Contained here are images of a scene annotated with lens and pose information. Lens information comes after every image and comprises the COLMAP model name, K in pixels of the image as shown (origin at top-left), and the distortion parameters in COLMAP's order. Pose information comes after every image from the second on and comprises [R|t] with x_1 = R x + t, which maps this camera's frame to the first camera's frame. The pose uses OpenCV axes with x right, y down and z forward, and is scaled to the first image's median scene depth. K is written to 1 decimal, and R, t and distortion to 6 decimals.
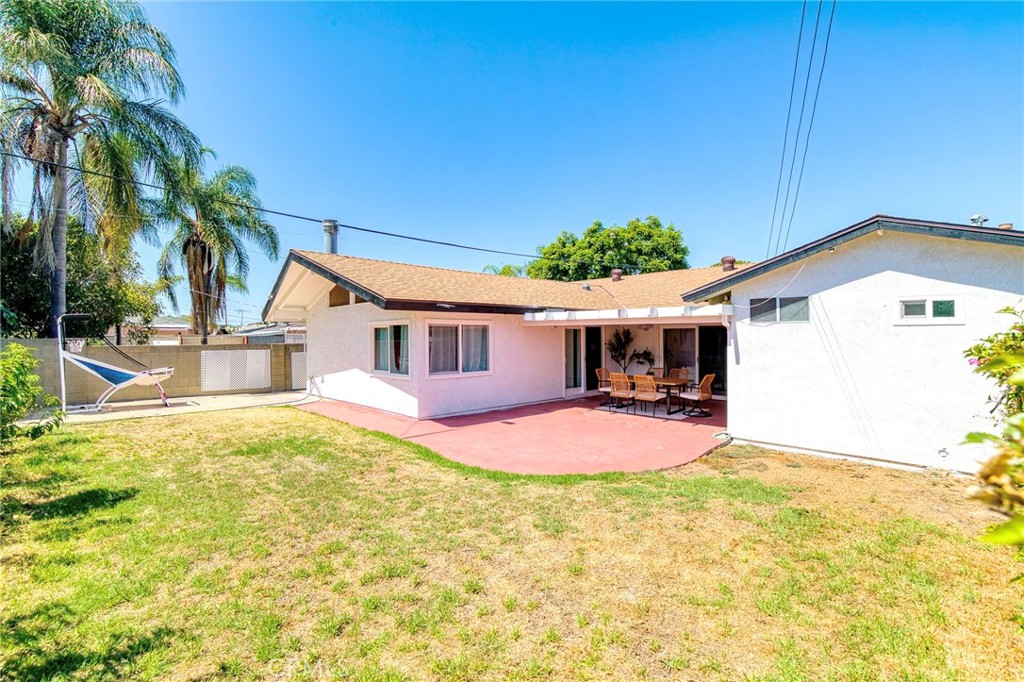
lens RADIAL K [[464.8, 0, 512.0], [0, 464.8, 341.0], [0, 0, 1]] dist [-0.000454, 0.000024]
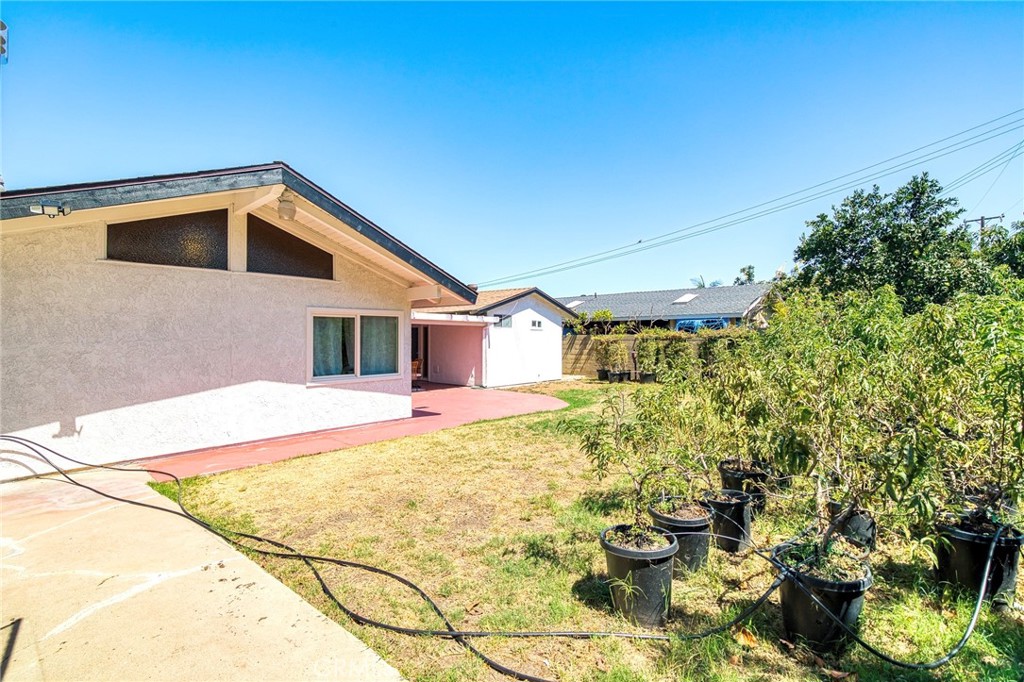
lens RADIAL K [[464.8, 0, 512.0], [0, 464.8, 341.0], [0, 0, 1]] dist [-0.000454, 0.000024]
pose [[-0.085362, -0.006035, 0.996332, -1.455039], [0.010580, 0.999920, 0.006963, 0.008665], [-0.996294, 0.011135, -0.085291, 1.093795]]
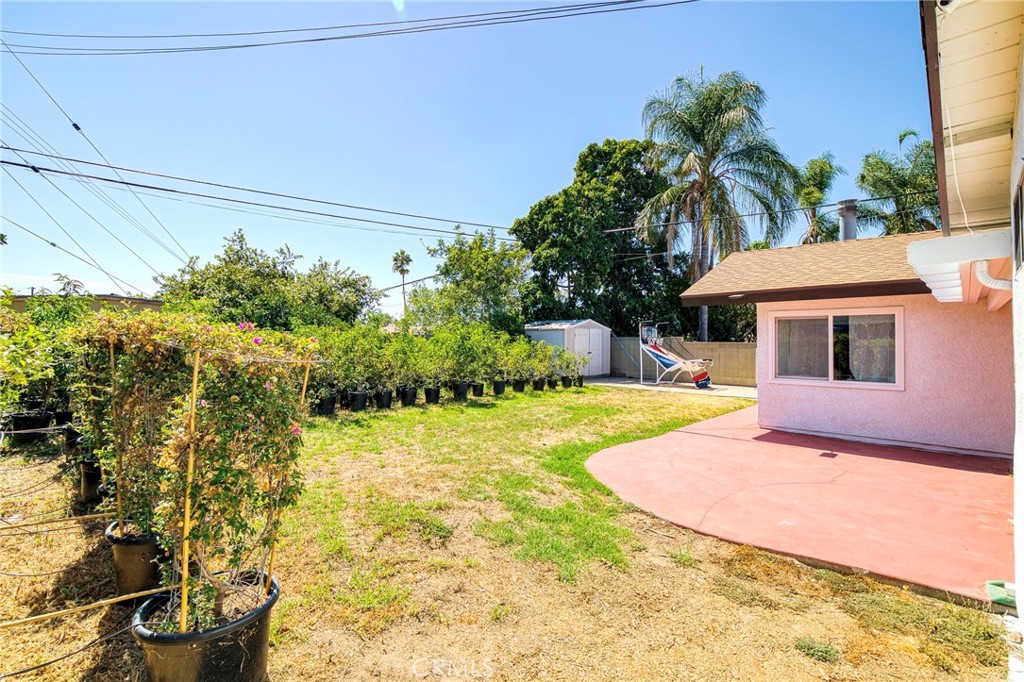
lens RADIAL K [[464.8, 0, 512.0], [0, 464.8, 341.0], [0, 0, 1]] dist [-0.000454, 0.000024]
pose [[0.041890, 0.003448, -0.999116, 0.824395], [-0.009773, 0.999948, 0.003041, 0.010624], [0.999074, 0.009637, 0.041922, 0.614832]]
